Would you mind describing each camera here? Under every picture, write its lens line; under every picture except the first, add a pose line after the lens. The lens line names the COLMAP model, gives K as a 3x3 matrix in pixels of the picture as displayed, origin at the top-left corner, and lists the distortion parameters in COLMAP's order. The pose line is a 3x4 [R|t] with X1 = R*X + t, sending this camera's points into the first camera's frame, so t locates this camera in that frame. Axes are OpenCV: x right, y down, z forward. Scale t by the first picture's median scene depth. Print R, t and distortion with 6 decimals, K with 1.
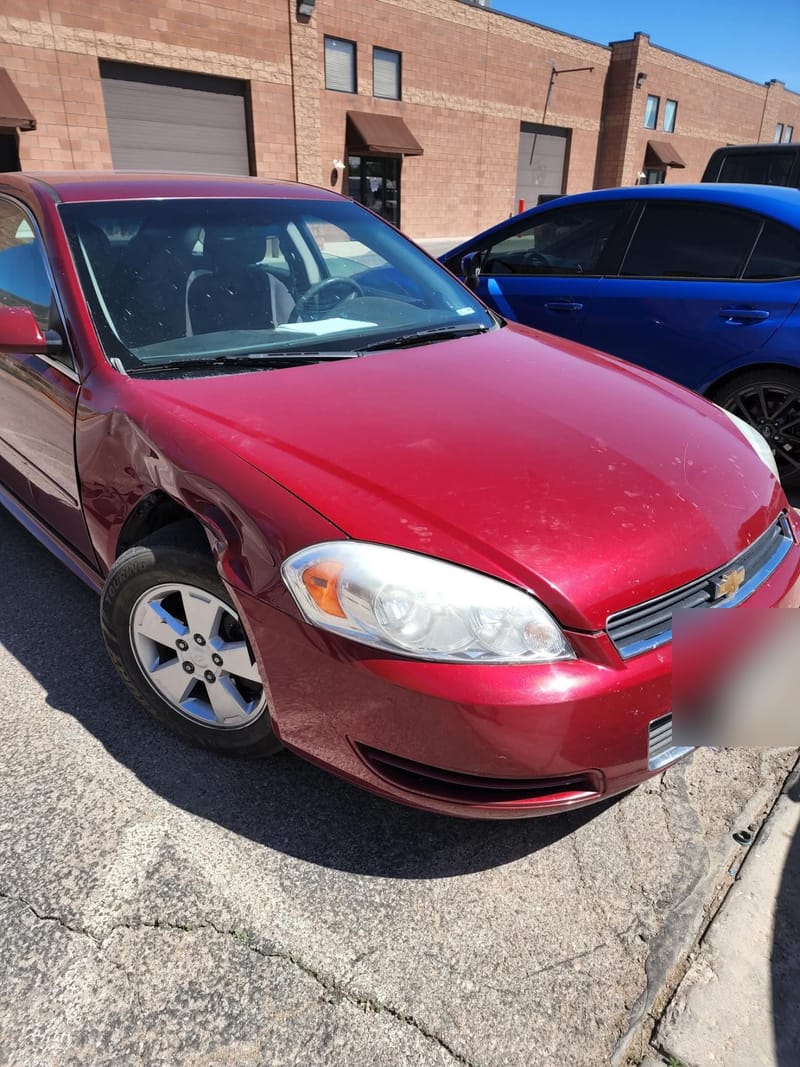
lens RADIAL K [[713.5, 0, 405.5], [0, 713.5, 527.0], [0, 0, 1]] dist [0.037496, -0.042960]
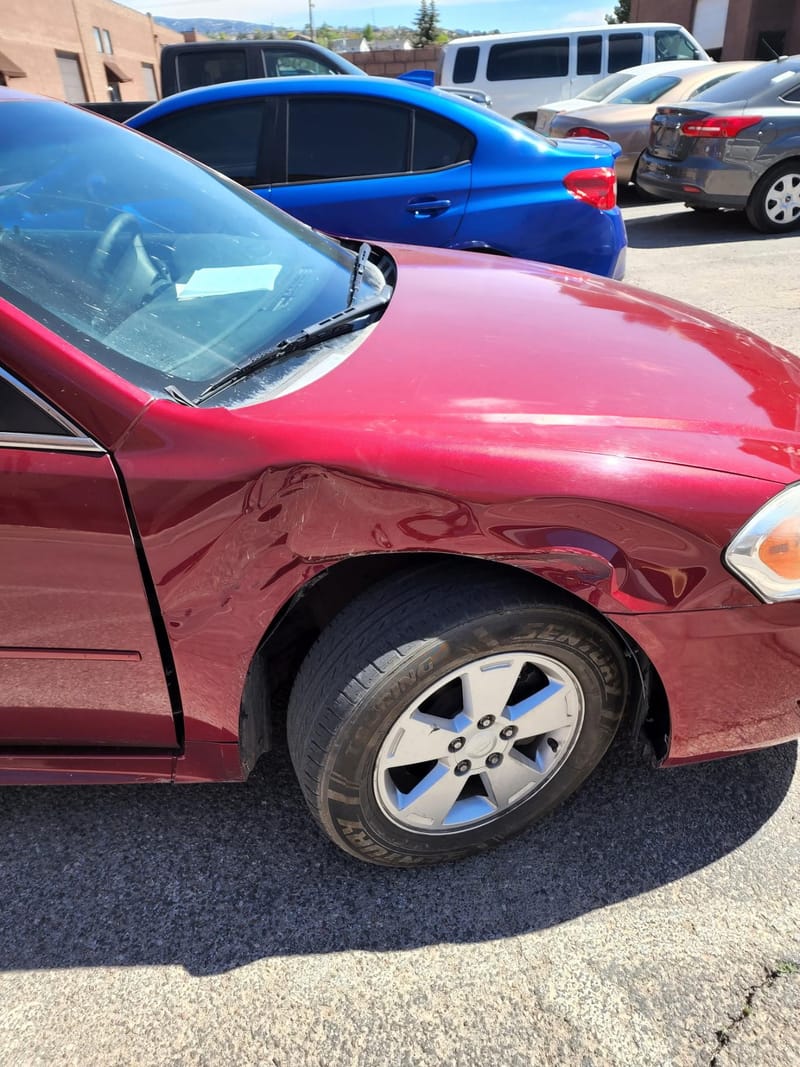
lens RADIAL K [[713.5, 0, 405.5], [0, 713.5, 527.0], [0, 0, 1]] dist [0.037496, -0.042960]
pose [[0.706674, -0.387622, 0.591914, -0.681293], [0.329367, 0.920630, 0.209661, -0.195883], [-0.626203, 0.046795, 0.778255, 0.474358]]
